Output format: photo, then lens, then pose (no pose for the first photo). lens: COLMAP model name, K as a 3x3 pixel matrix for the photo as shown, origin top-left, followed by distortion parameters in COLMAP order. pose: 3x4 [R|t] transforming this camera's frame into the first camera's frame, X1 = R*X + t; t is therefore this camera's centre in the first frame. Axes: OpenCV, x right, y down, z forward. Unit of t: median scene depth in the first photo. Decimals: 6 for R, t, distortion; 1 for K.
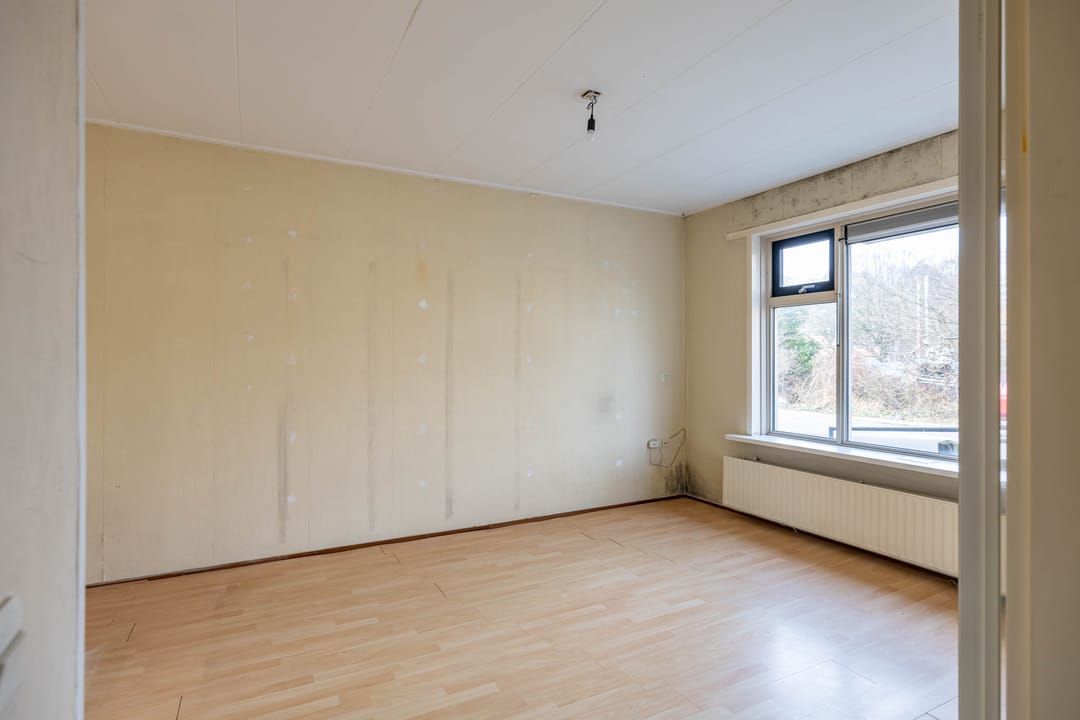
lens RADIAL K [[546.0, 0, 537.8], [0, 546.0, 357.6], [0, 0, 1]] dist [-0.000228, 0.000267]
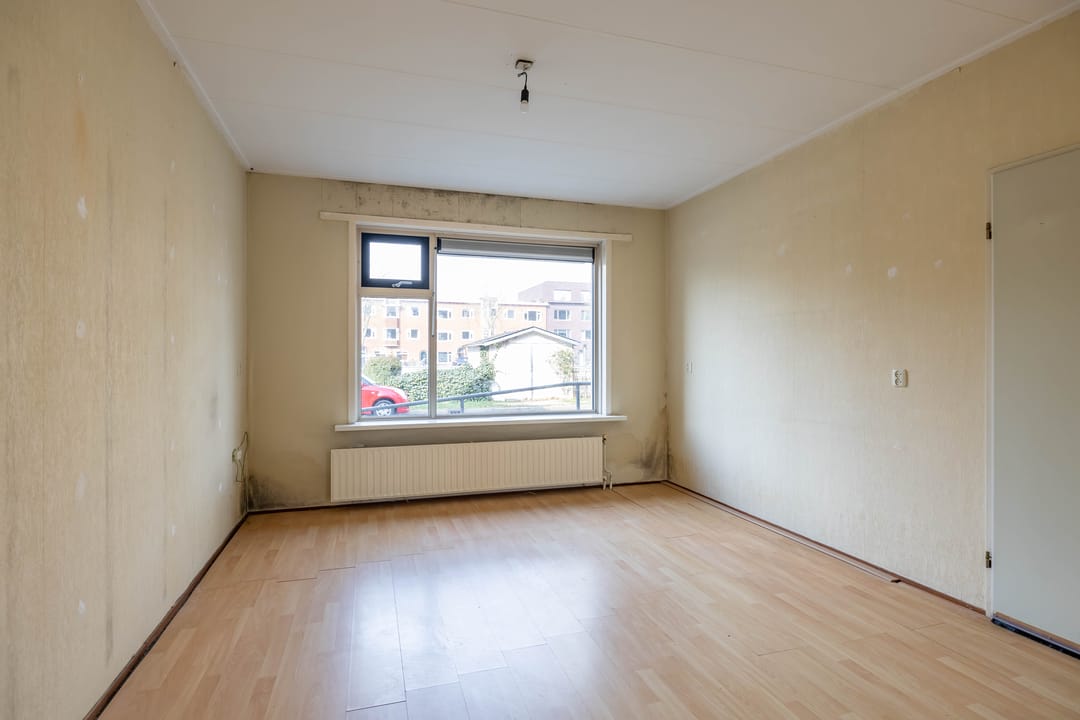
lens RADIAL K [[546.0, 0, 537.8], [0, 546.0, 357.6], [0, 0, 1]] dist [-0.000228, 0.000267]
pose [[0.185954, 0.000495, 0.982558, -0.611350], [-0.002013, 0.999998, -0.000122, 0.026052], [-0.982556, -0.001955, 0.185955, 0.574433]]
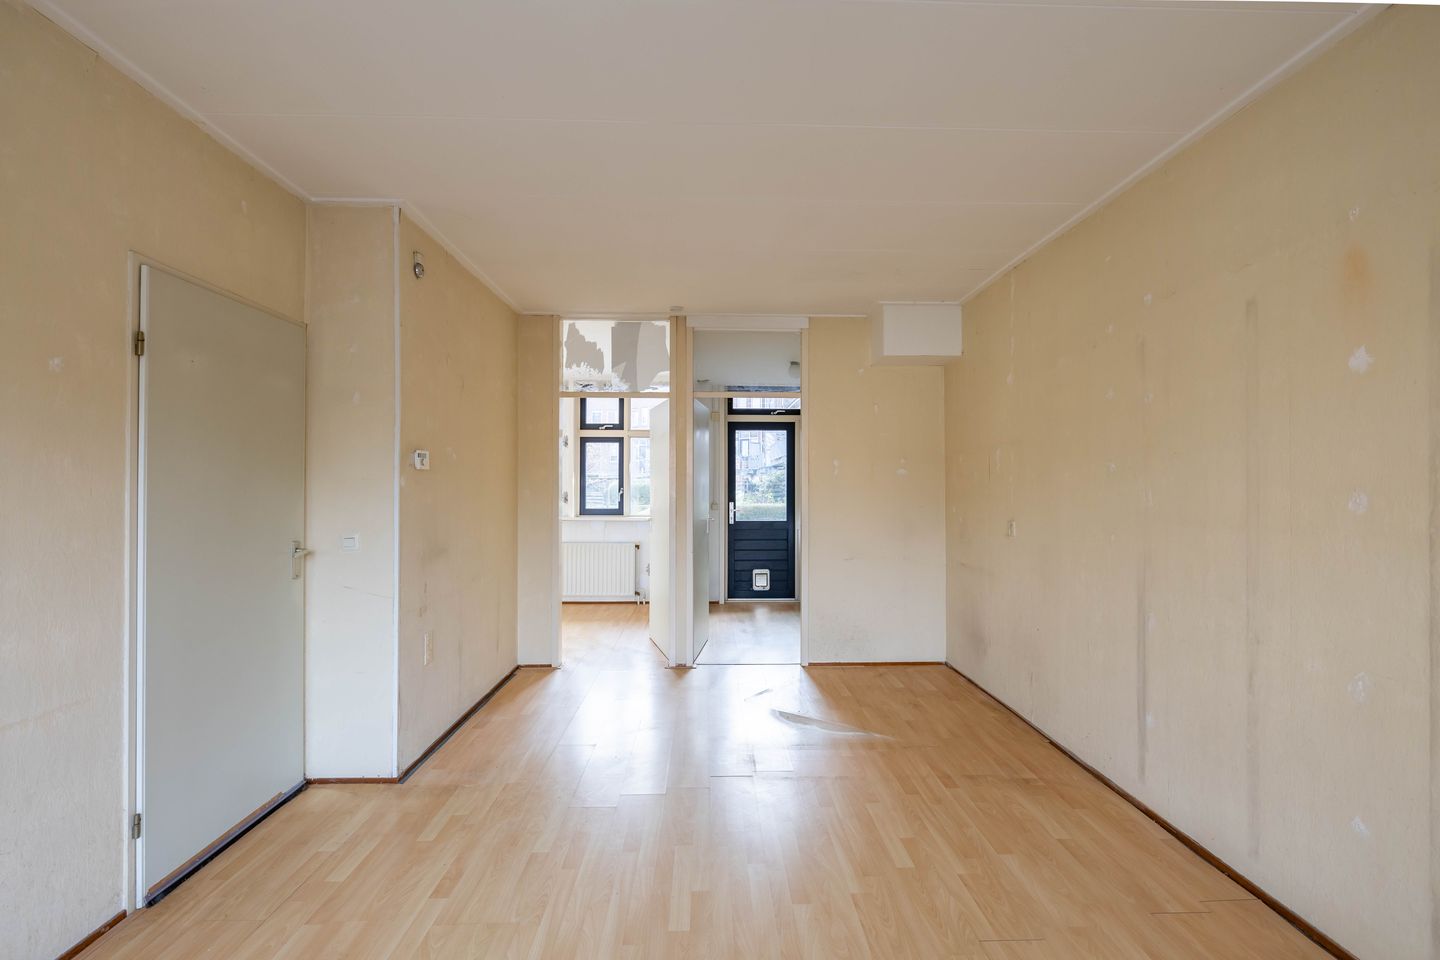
lens RADIAL K [[656.5, 0, 727.2], [0, 656.5, 483.3], [0, 0, 1]] dist [0.000615, 0.000164]
pose [[-0.433654, -0.008043, -0.901044, 0.414808], [0.001638, 0.999951, -0.009714, -0.006957], [0.901078, -0.005688, -0.433619, 0.835517]]
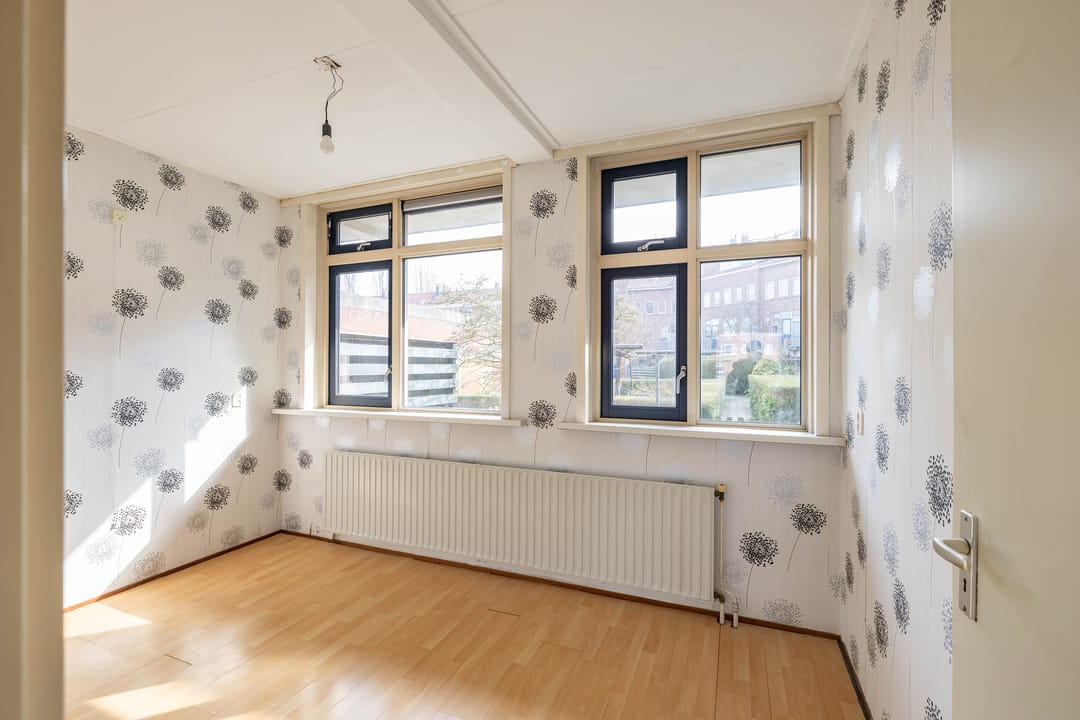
lens RADIAL K [[476.0, 0, 540.0], [0, 476.0, 360.0], [0, 0, 1]] dist [0.000587, 0.000197]
pose [[-0.768674, -0.006576, -0.639607, -0.651663], [-0.001882, 0.999966, -0.008020, -0.015904], [0.639638, -0.004961, -0.768661, 0.072502]]
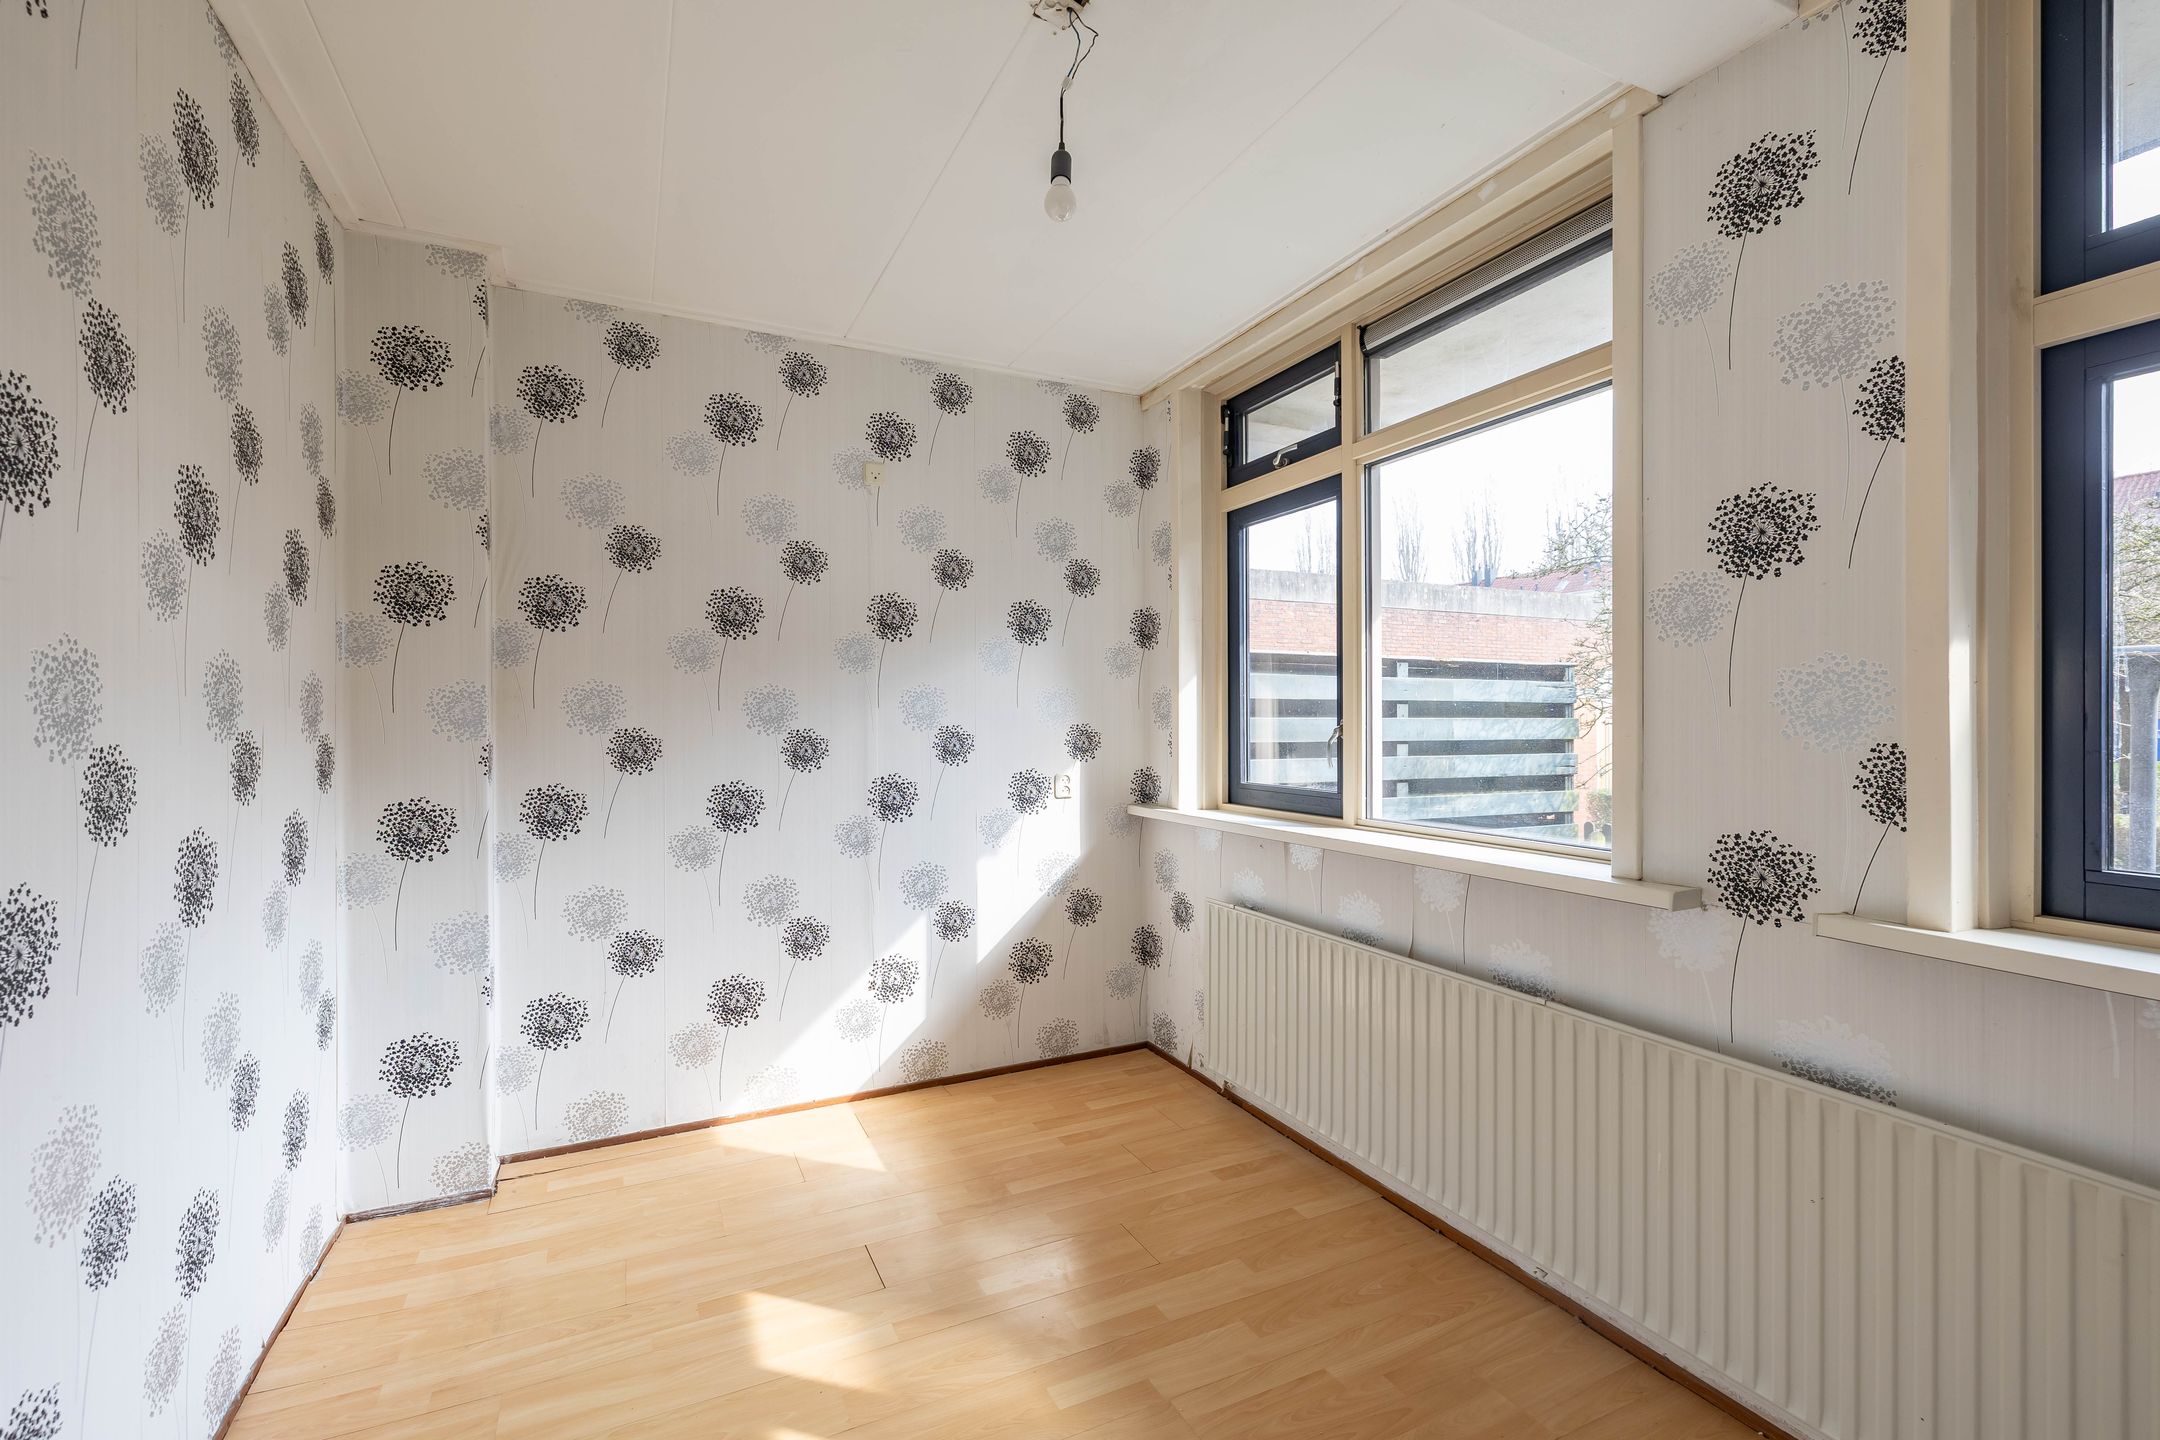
lens RADIAL K [[916.0, 0, 1072.0], [0, 916.0, 717.8], [0, 0, 1]] dist [0.000687, 0.000165]
pose [[-0.999083, 0.002552, 0.042744, -0.829008], [0.002469, 0.999995, -0.001990, -0.013164], [-0.042749, -0.001883, -0.999084, -0.052410]]
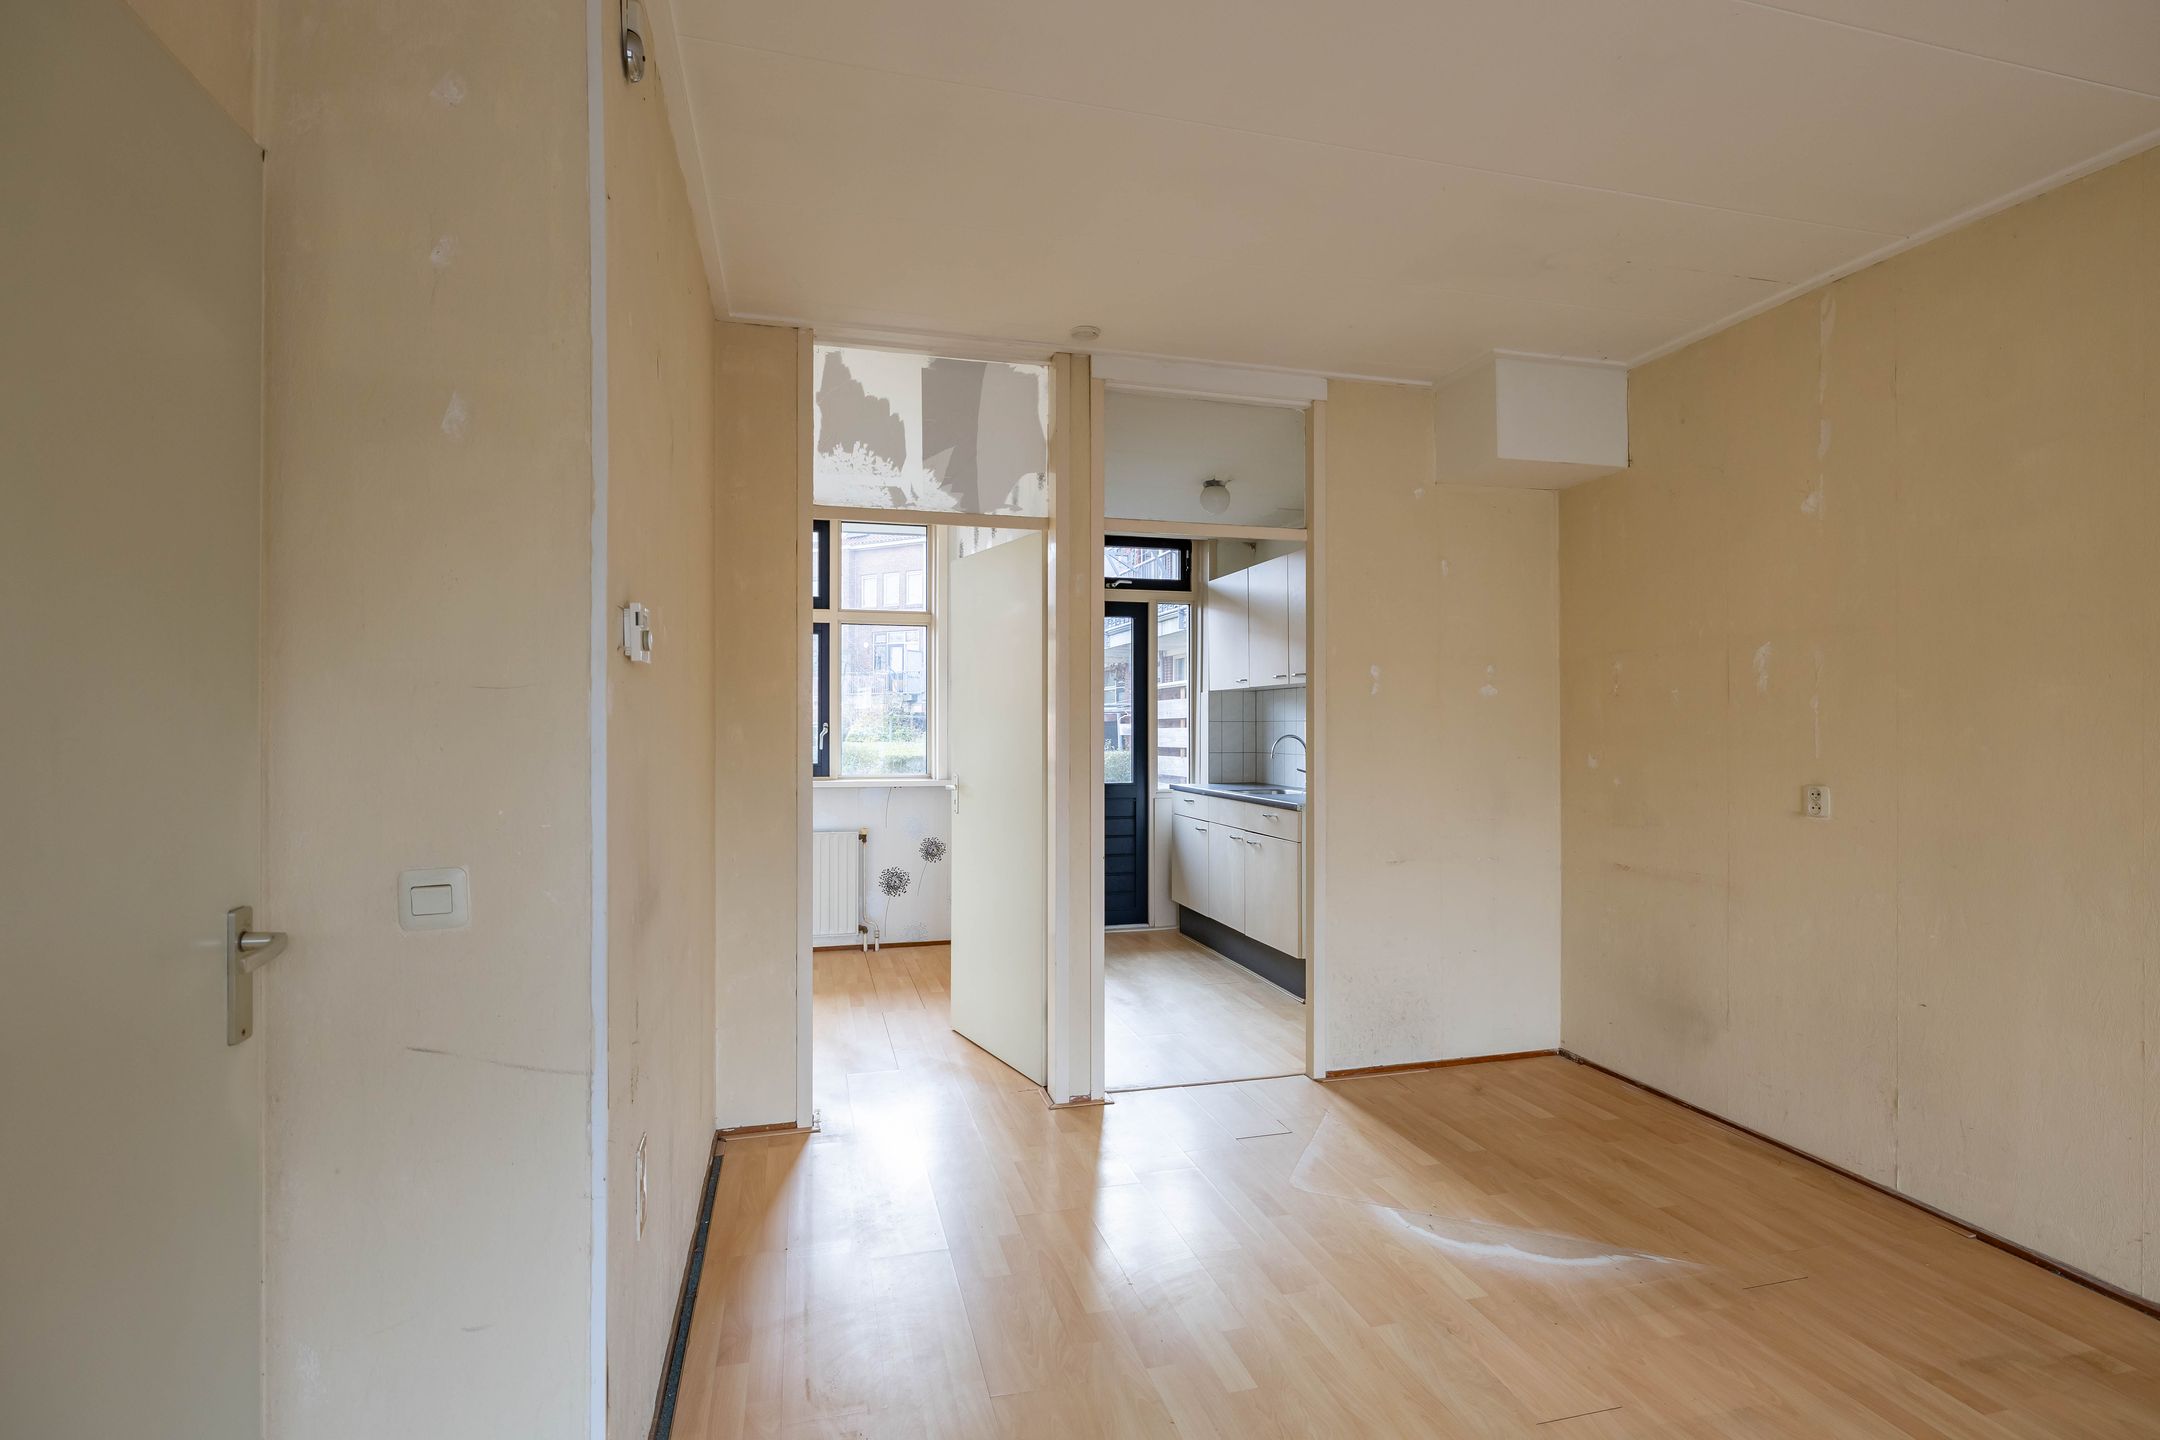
lens RADIAL K [[1022.8, 0, 1079.3], [0, 1022.8, 726.8], [0, 0, 1]] dist [-0.000650, 0.000138]
pose [[-0.217644, 0.001154, -0.976028, 0.210982], [0.003092, 0.999995, 0.000493, -0.006379], [0.976023, -0.002910, -0.217646, 0.397783]]
